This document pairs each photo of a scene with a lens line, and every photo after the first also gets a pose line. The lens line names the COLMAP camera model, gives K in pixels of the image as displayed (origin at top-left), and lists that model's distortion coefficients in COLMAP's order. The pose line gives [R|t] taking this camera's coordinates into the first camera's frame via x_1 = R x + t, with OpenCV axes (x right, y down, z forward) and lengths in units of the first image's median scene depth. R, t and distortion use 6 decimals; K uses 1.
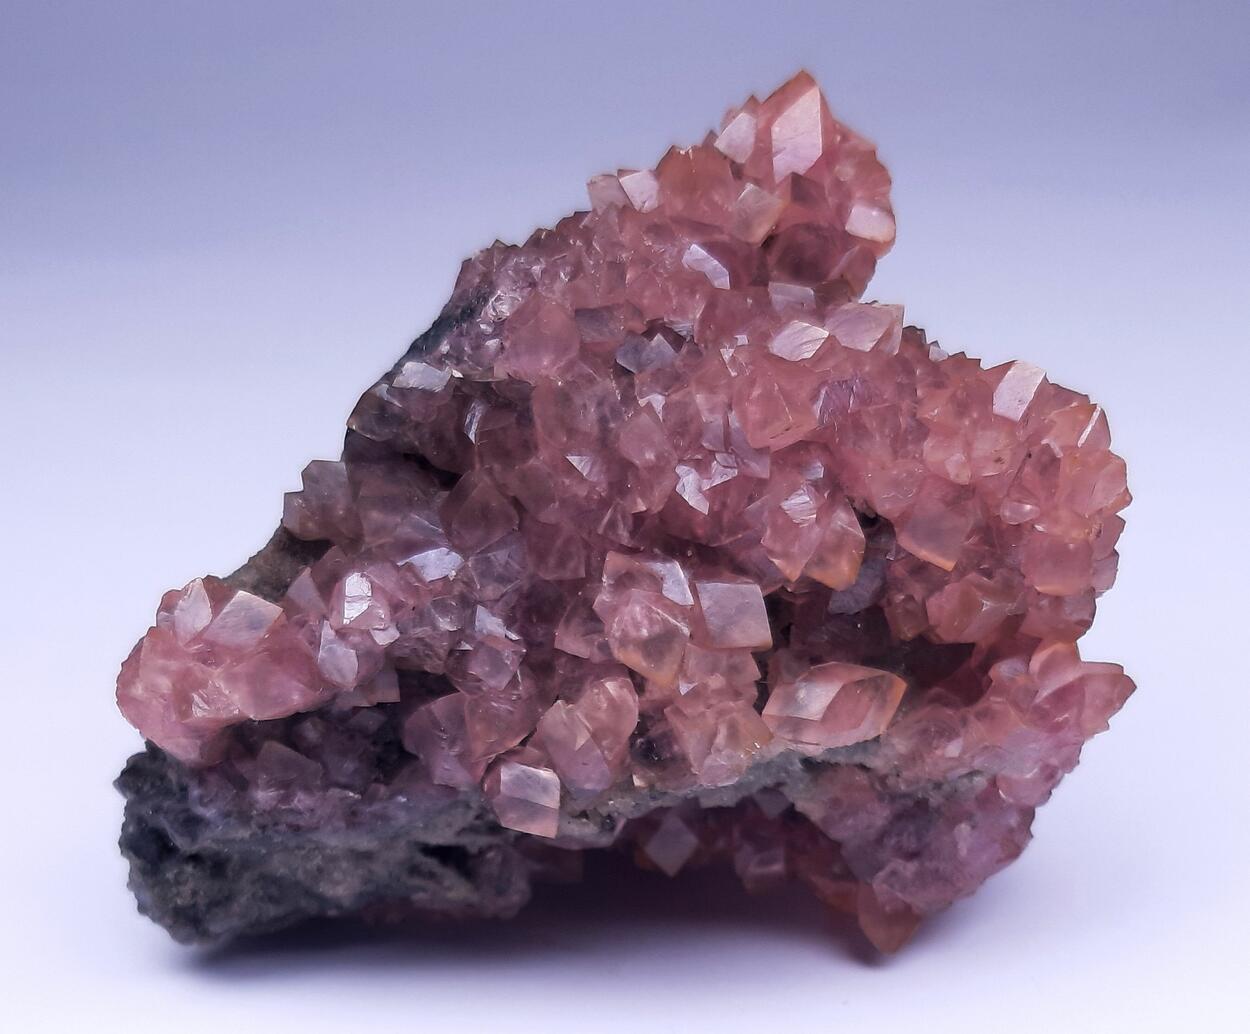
lens RADIAL K [[1064.5, 0, 625.1], [0, 1064.5, 549.3], [0, 0, 1]] dist [-0.007363, -0.007690]
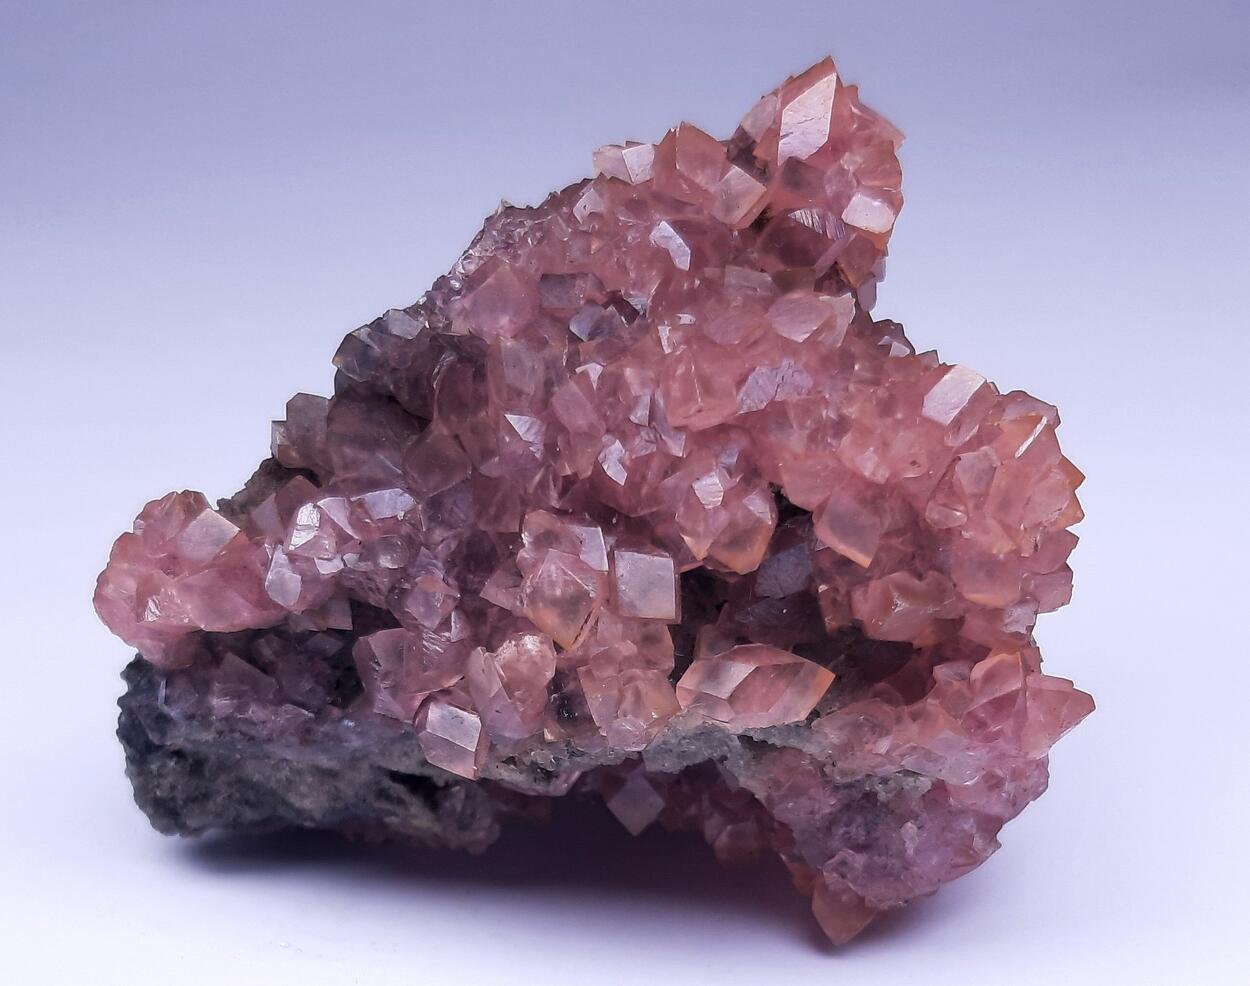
lens RADIAL K [[1059.4, 0, 625.0], [0, 1059.4, 493.0], [0, 0, 1]] dist [-0.004803, 0.004138]
pose [[0.989251, 0.109929, -0.096430, 0.150724], [-0.110756, 0.993842, -0.003255, -0.018731], [0.095479, 0.013900, 0.995334, -0.014458]]
